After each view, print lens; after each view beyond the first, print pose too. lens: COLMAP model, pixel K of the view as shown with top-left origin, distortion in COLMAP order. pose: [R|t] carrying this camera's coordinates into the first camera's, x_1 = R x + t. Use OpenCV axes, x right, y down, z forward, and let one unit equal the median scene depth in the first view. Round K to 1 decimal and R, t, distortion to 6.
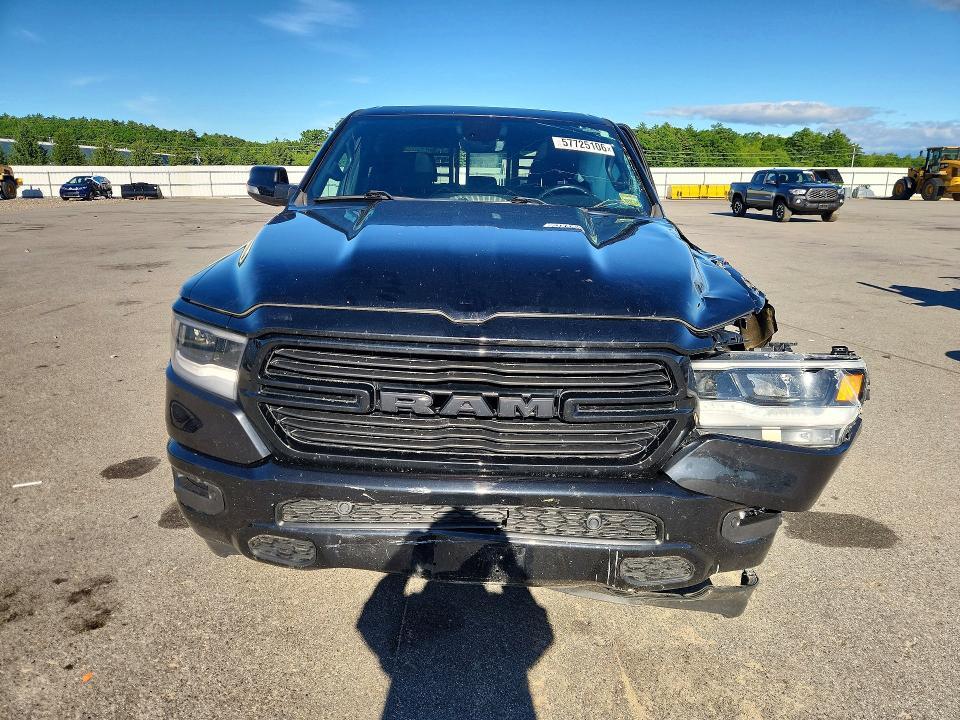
lens RADIAL K [[757.3, 0, 471.5], [0, 757.3, 361.7], [0, 0, 1]] dist [0.016689, 0.003737]
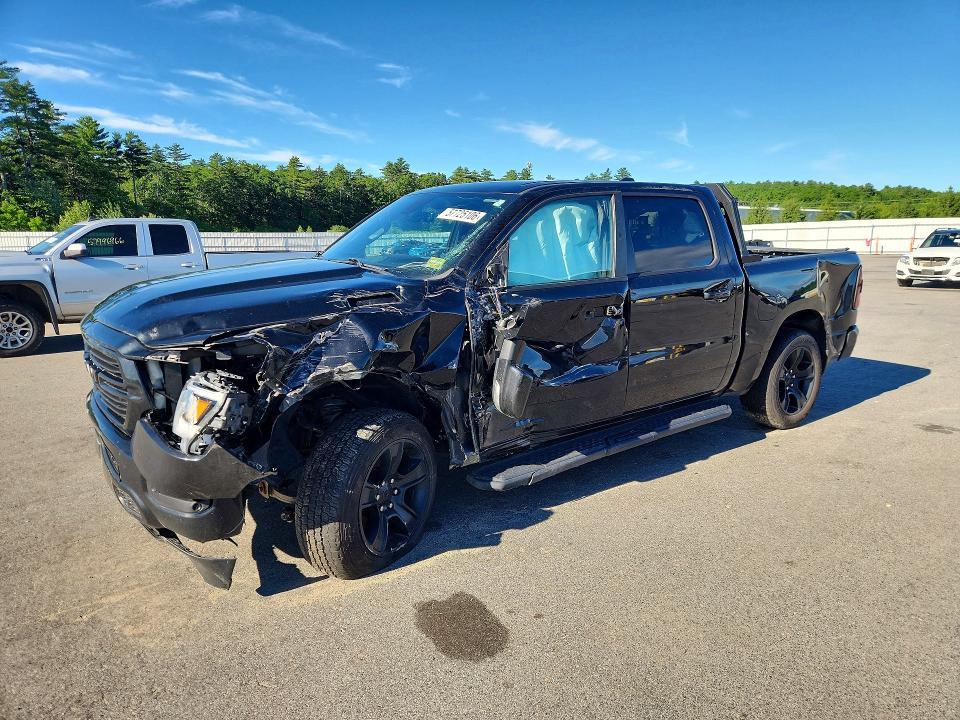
lens RADIAL K [[757.3, 0, 471.5], [0, 757.3, 361.7], [0, 0, 1]] dist [0.016689, 0.003737]
pose [[0.502022, 0.132510, -0.854643, 0.250175], [-0.191082, 0.980766, 0.039823, -0.025055], [0.843482, 0.143315, 0.517687, 0.104074]]
